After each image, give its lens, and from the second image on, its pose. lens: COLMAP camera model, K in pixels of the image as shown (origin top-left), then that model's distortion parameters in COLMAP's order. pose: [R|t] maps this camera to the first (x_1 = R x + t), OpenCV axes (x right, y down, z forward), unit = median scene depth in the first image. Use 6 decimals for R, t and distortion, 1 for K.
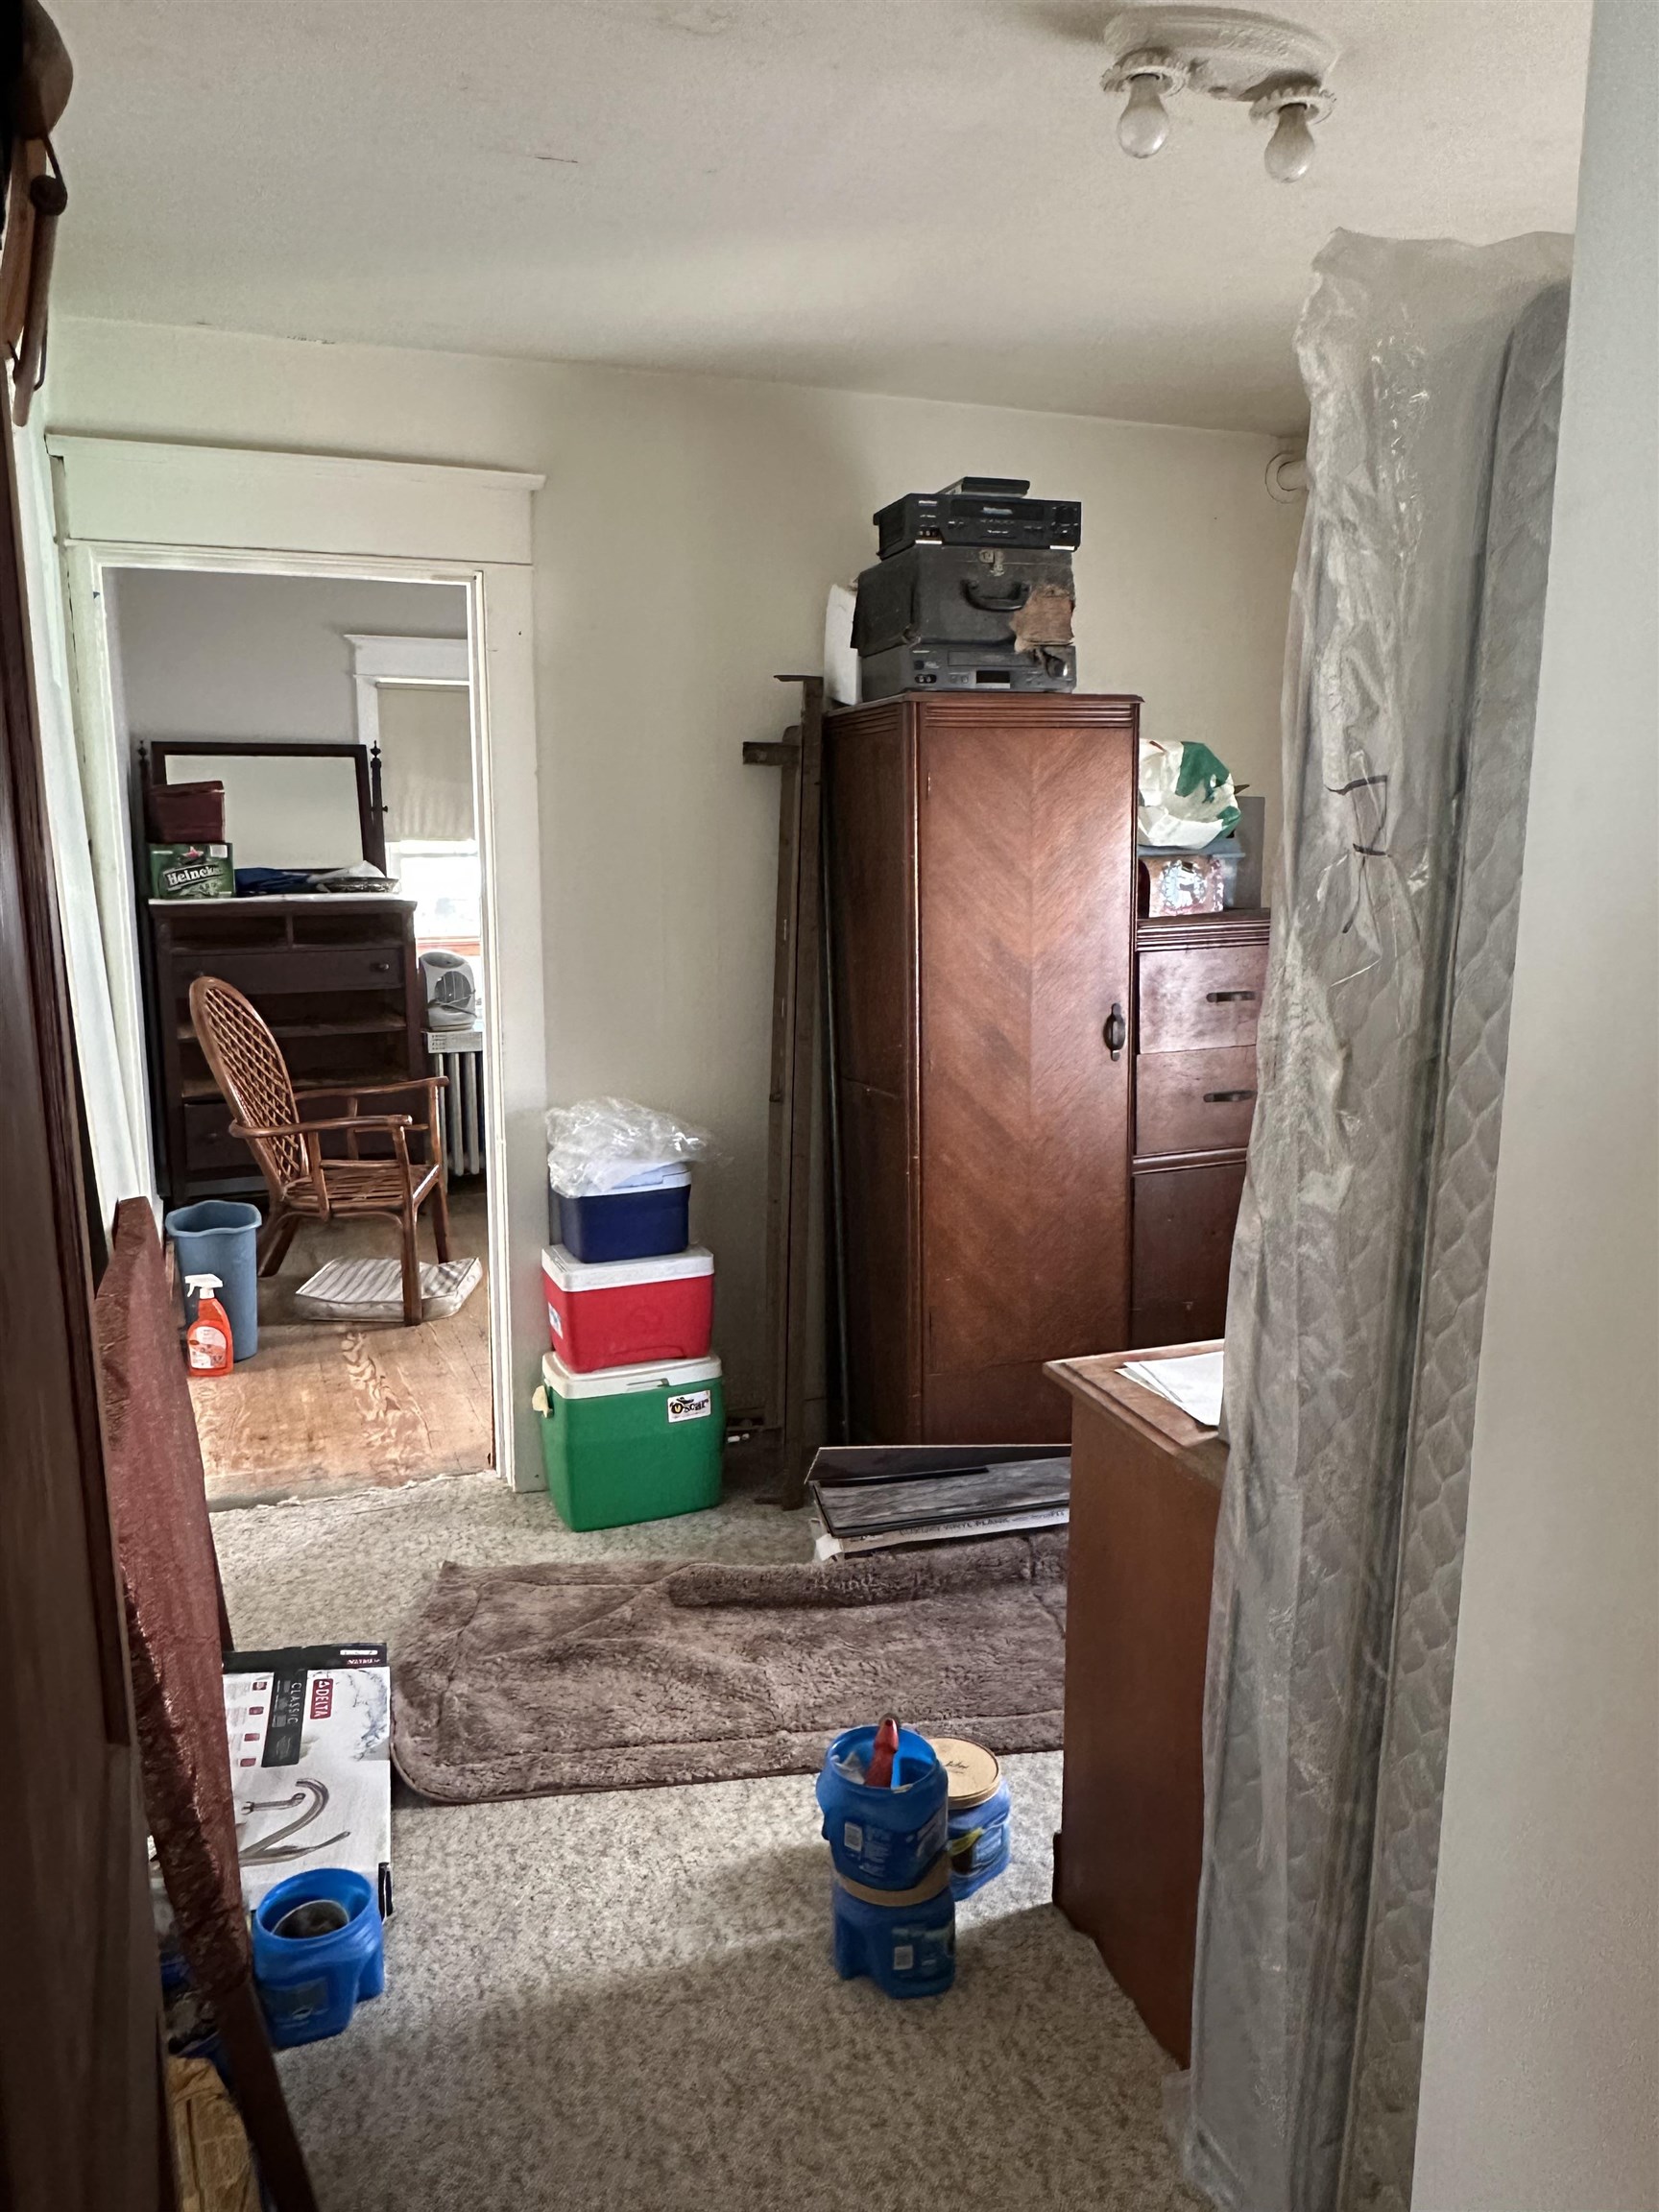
lens RADIAL K [[1541.8, 0, 824.0], [0, 1541.8, 1119.4], [0, 0, 1]] dist [0.001078, 0.000027]
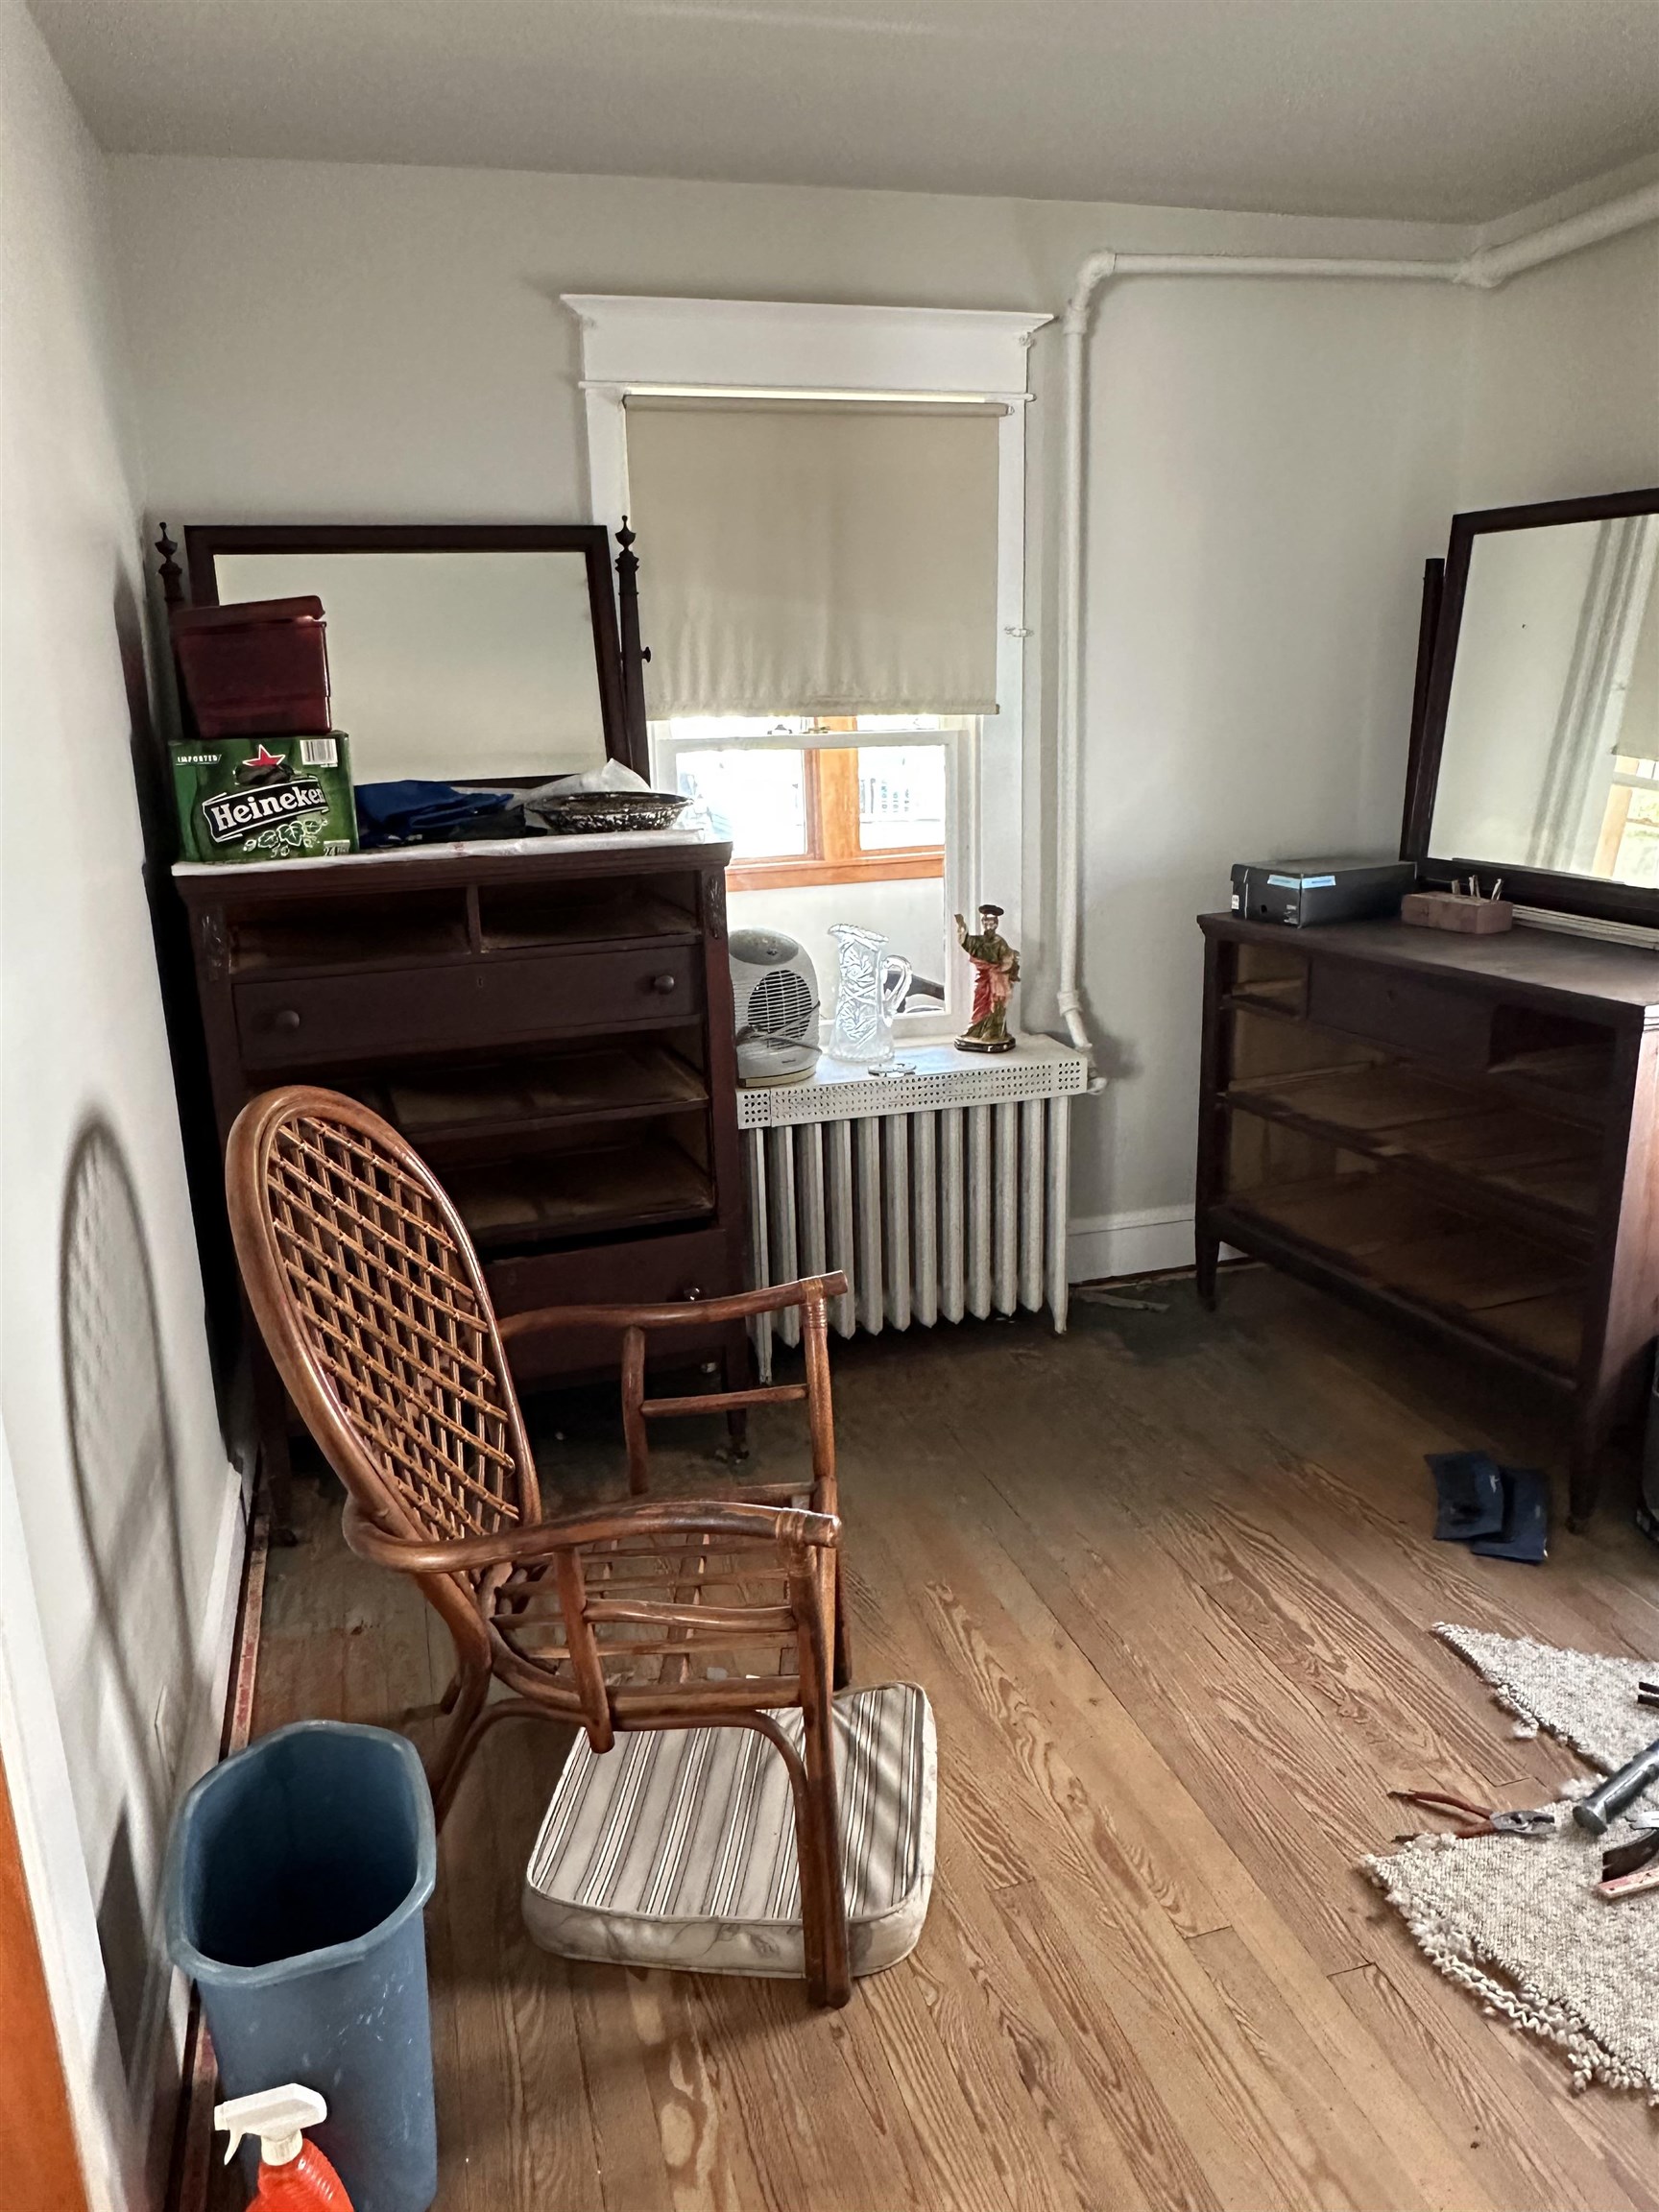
lens RADIAL K [[1541.8, 0, 831.0], [0, 1541.8, 1096.7], [0, 0, 1]] dist [0.001078, 0.000027]
pose [[0.995145, -0.007607, -0.098126, -0.187506], [0.014618, 0.997374, 0.070934, -0.097236], [0.097329, -0.072024, 0.992643, 0.526188]]
